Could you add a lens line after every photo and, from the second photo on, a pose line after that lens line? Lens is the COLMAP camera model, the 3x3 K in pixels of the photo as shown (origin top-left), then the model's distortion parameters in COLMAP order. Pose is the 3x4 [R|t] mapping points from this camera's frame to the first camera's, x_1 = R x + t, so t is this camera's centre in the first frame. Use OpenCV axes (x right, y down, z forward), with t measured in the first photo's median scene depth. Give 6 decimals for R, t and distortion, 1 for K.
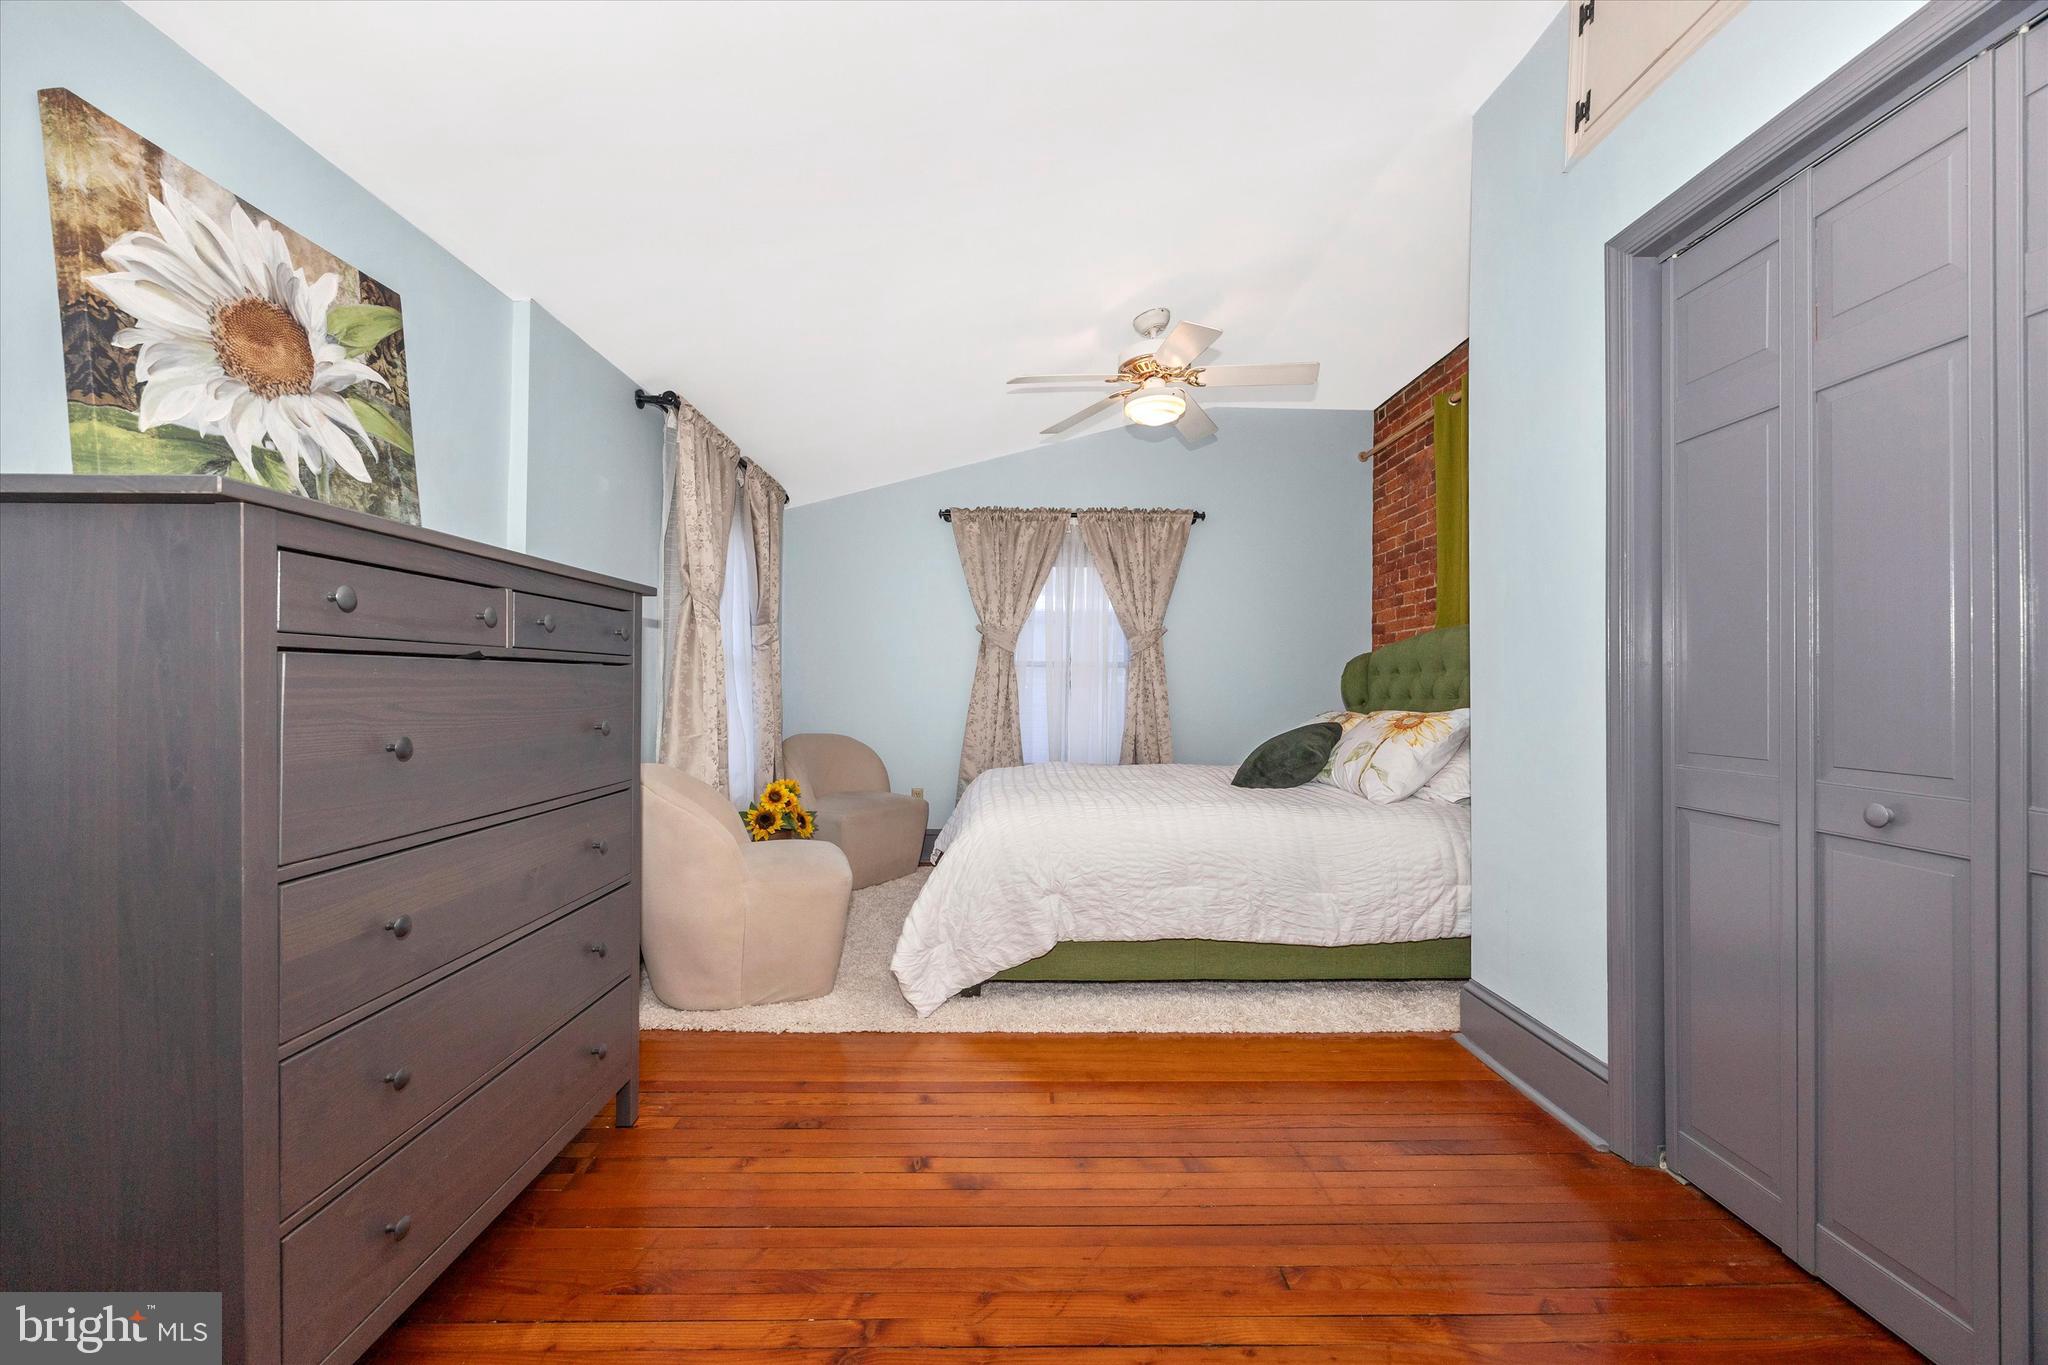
lens RADIAL K [[788.0, 0, 1022.7], [0, 788.0, 681.5], [0, 0, 1]] dist [0.000002, 0.000637]
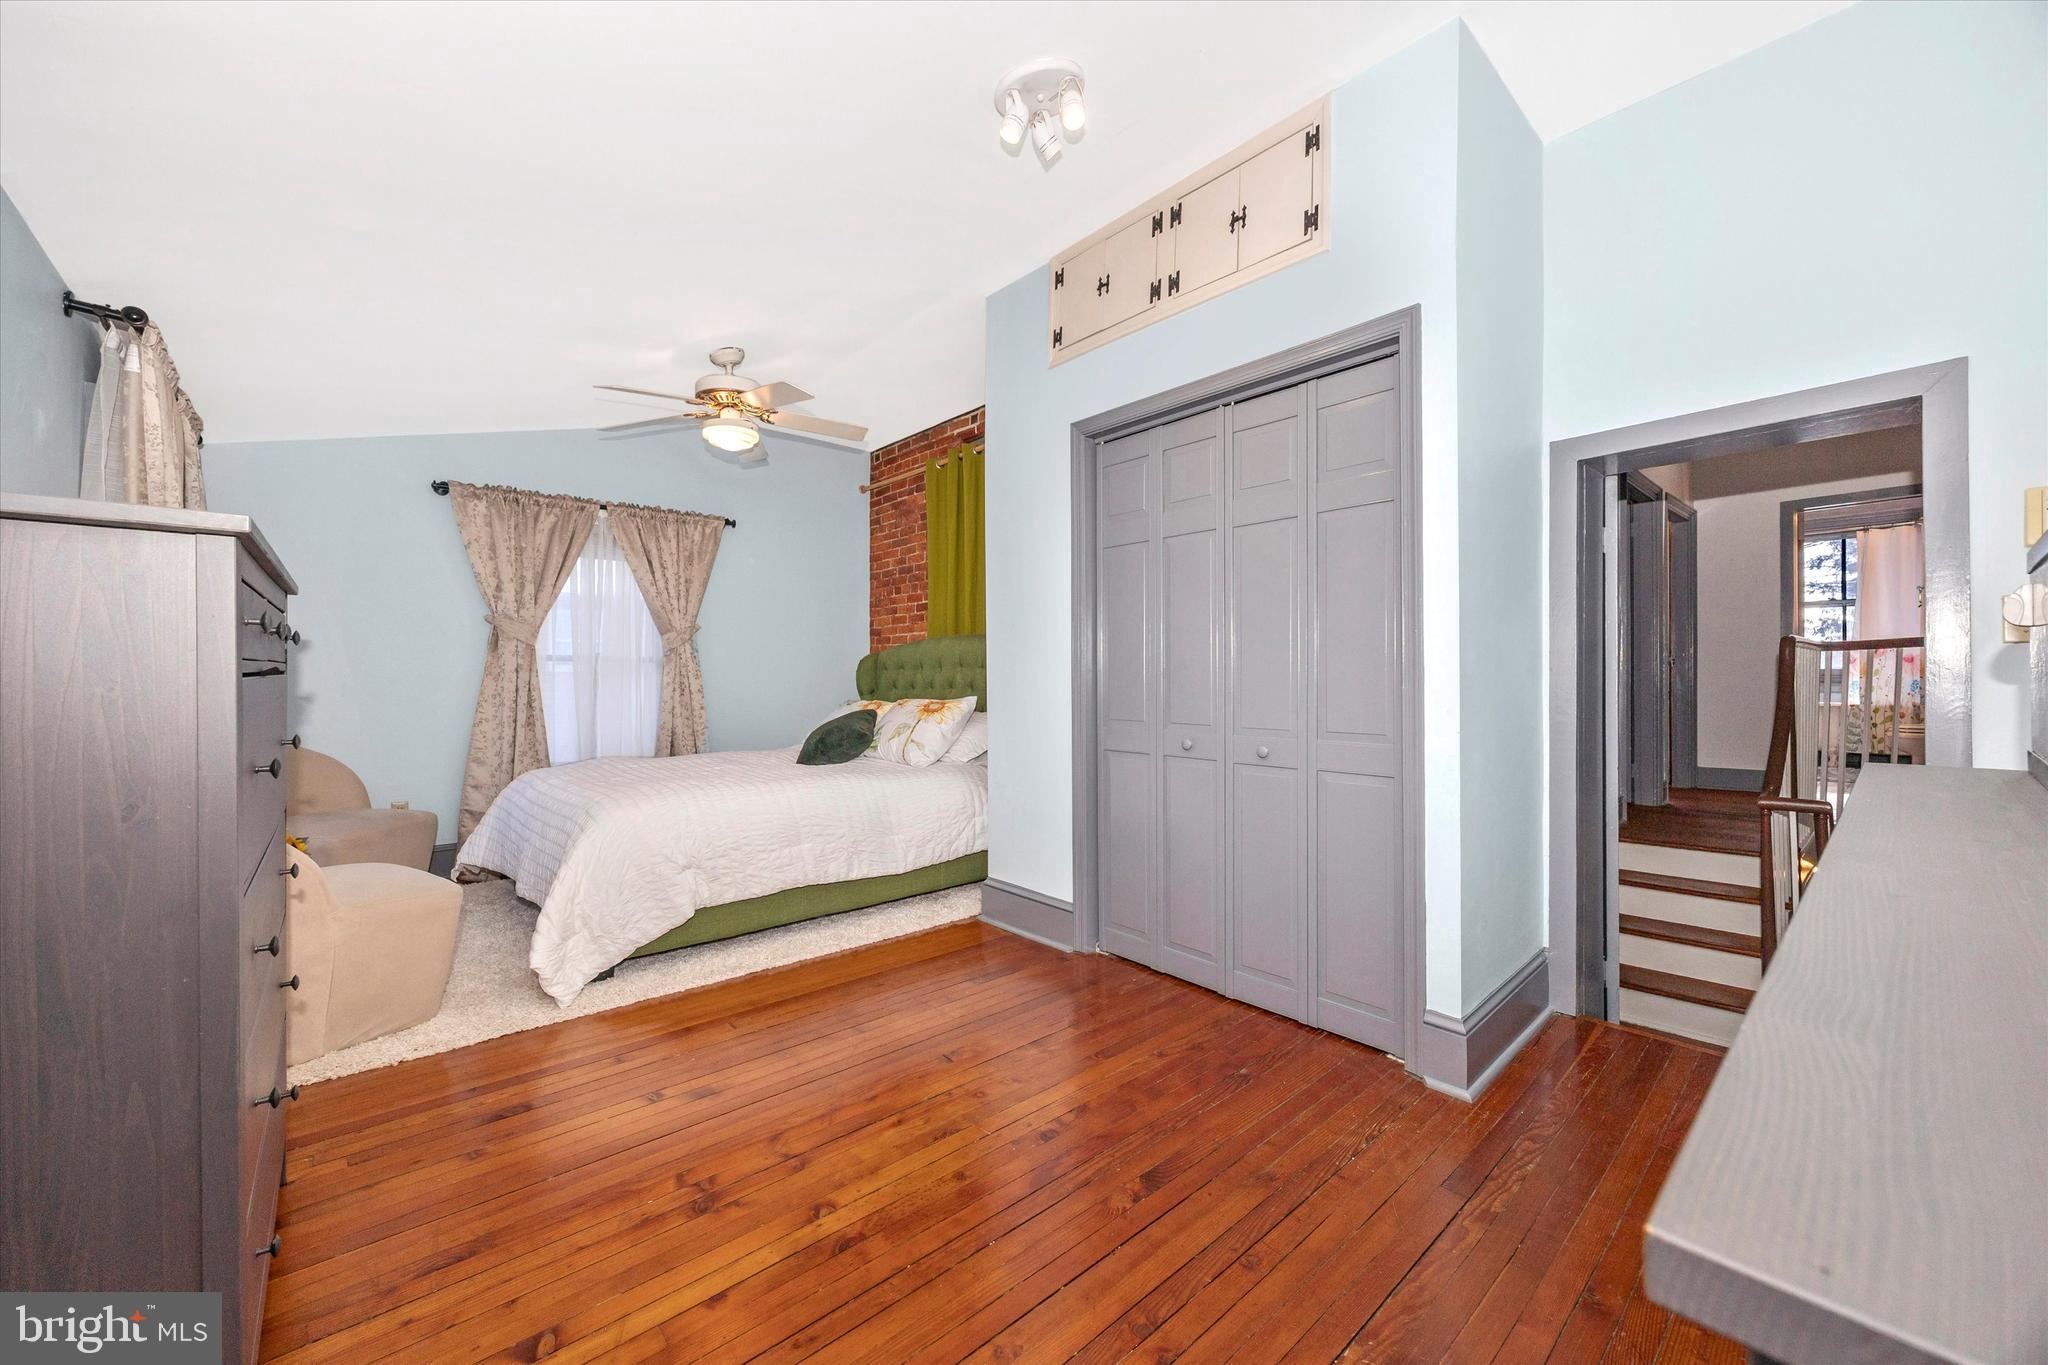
lens RADIAL K [[788.0, 0, 1028.1], [0, 788.0, 676.1], [0, 0, 1]] dist [0.000002, 0.000637]
pose [[0.759036, -0.006175, 0.651019, -0.293744], [-0.000161, 0.999953, 0.009673, -0.016742], [-0.651048, -0.007448, 0.759000, -0.157563]]
